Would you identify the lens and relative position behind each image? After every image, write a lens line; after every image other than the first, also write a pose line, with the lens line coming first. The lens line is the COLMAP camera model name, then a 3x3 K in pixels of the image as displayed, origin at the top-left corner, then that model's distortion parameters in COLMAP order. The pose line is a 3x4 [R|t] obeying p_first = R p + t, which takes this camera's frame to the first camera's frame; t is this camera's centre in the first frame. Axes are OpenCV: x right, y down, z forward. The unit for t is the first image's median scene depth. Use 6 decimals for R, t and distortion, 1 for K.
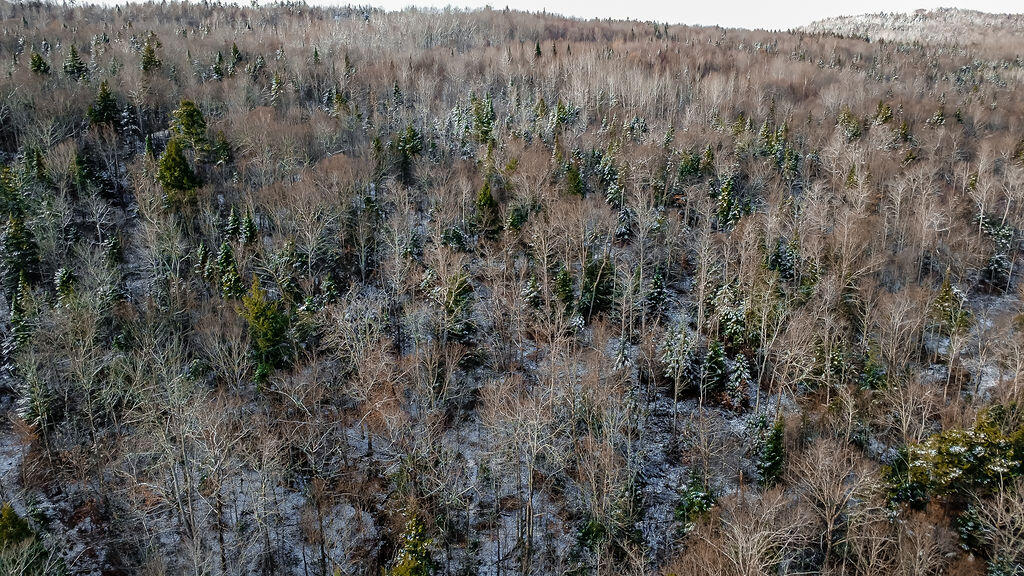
lens RADIAL K [[738.8, 0, 509.9], [0, 738.8, 287.2], [0, 0, 1]] dist [-0.003221, -0.001652]
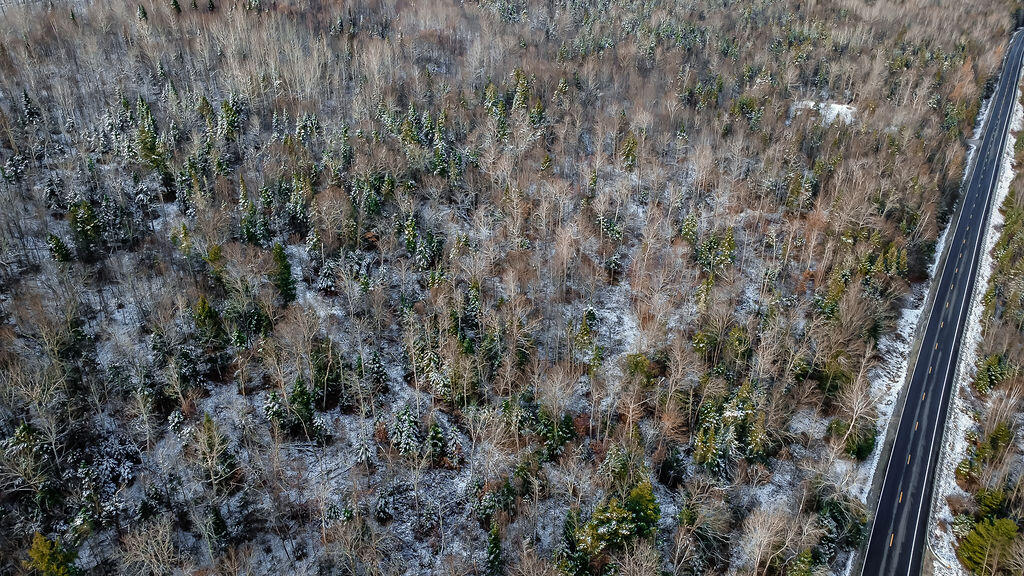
lens RADIAL K [[738.8, 0, 509.4], [0, 738.8, 287.3], [0, 0, 1]] dist [-0.003221, -0.001652]
pose [[0.897906, -0.196239, 0.394024, -0.037799], [0.114526, 0.968448, 0.221341, -0.251847], [-0.425028, -0.153617, 0.892050, -0.098223]]
